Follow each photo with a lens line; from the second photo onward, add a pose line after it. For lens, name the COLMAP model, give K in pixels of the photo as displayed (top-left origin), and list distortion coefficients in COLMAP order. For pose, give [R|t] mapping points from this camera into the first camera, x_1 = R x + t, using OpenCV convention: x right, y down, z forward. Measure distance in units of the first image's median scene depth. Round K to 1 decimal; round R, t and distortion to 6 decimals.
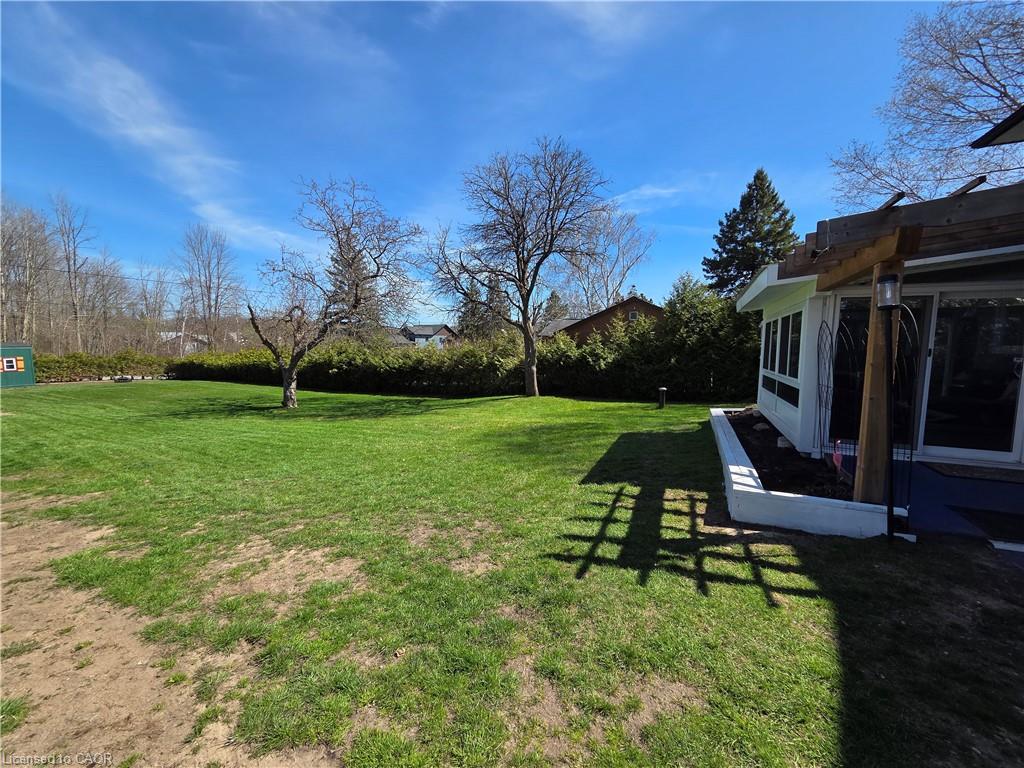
lens RADIAL K [[426.0, 0, 508.0], [0, 426.0, 381.3], [0, 0, 1]] dist [0.006816, -0.000795]
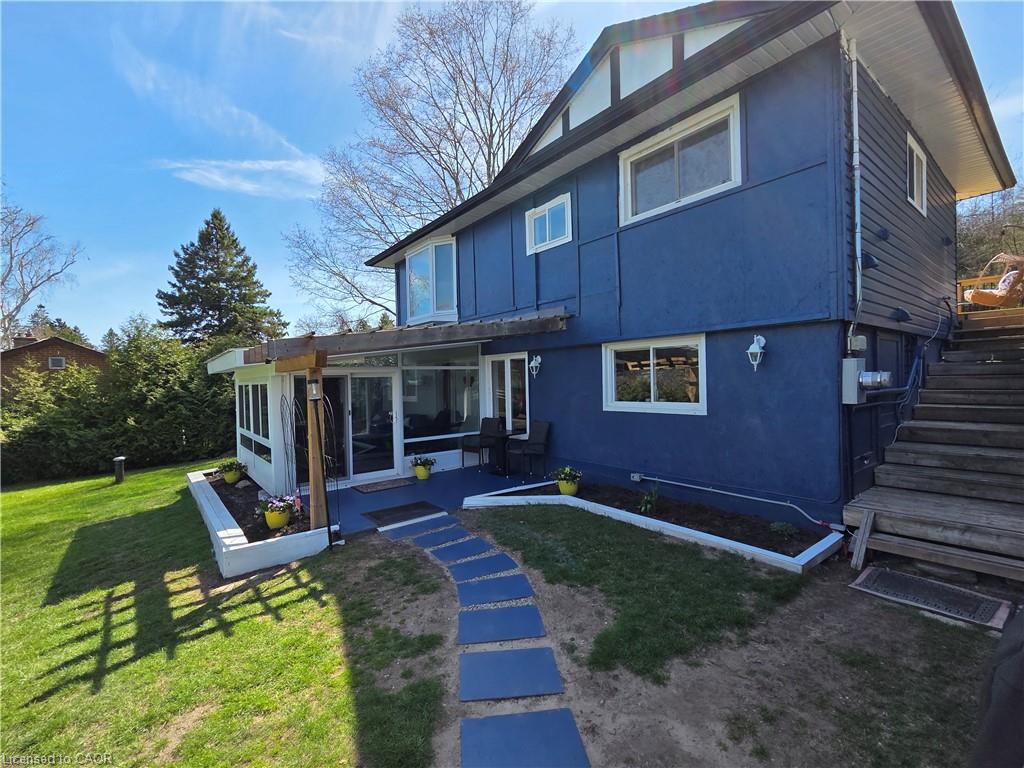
lens RADIAL K [[455.6, 0, 518.4], [0, 455.6, 381.5], [0, 0, 1]] dist [0.001405, 0.000863]
pose [[0.463705, -0.031618, 0.885425, -0.044086], [0.109622, 0.993731, -0.021925, -0.022222], [-0.879182, 0.107229, 0.464265, -0.079577]]
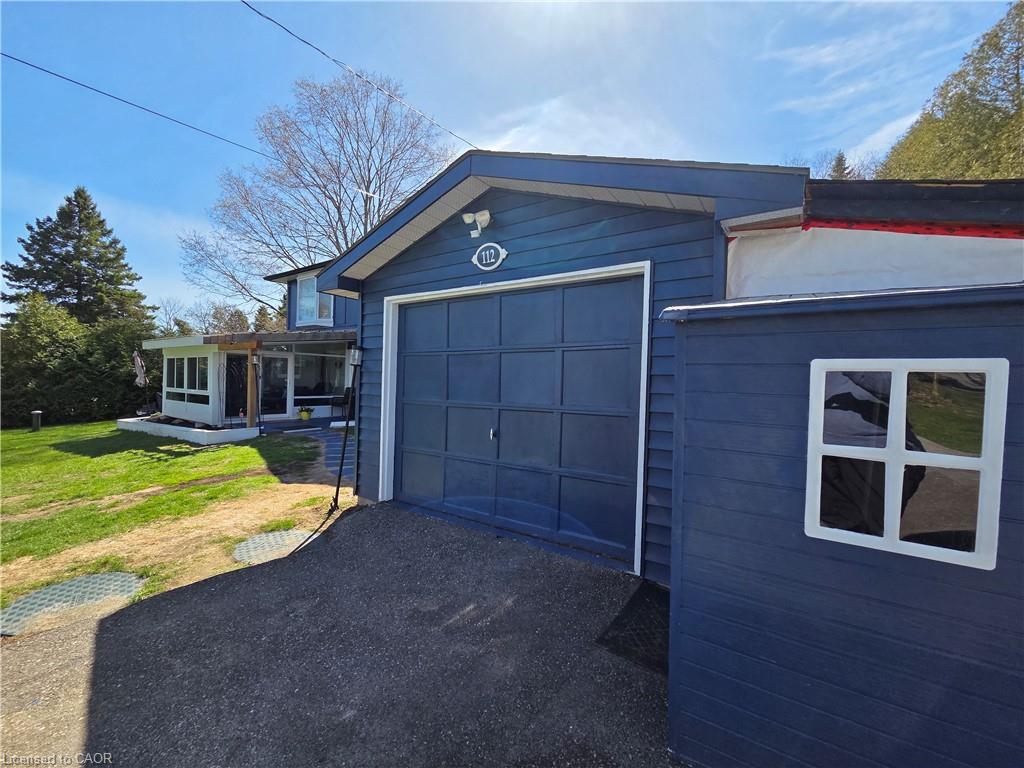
lens RADIAL K [[426.0, 0, 513.1], [0, 426.0, 382.9], [0, 0, 1]] dist [0.006816, -0.000795]
pose [[0.214235, -0.015069, 0.976666, -0.336606], [0.064264, 0.997932, 0.001301, 0.016711], [-0.974666, 0.062486, 0.214761, -0.288486]]
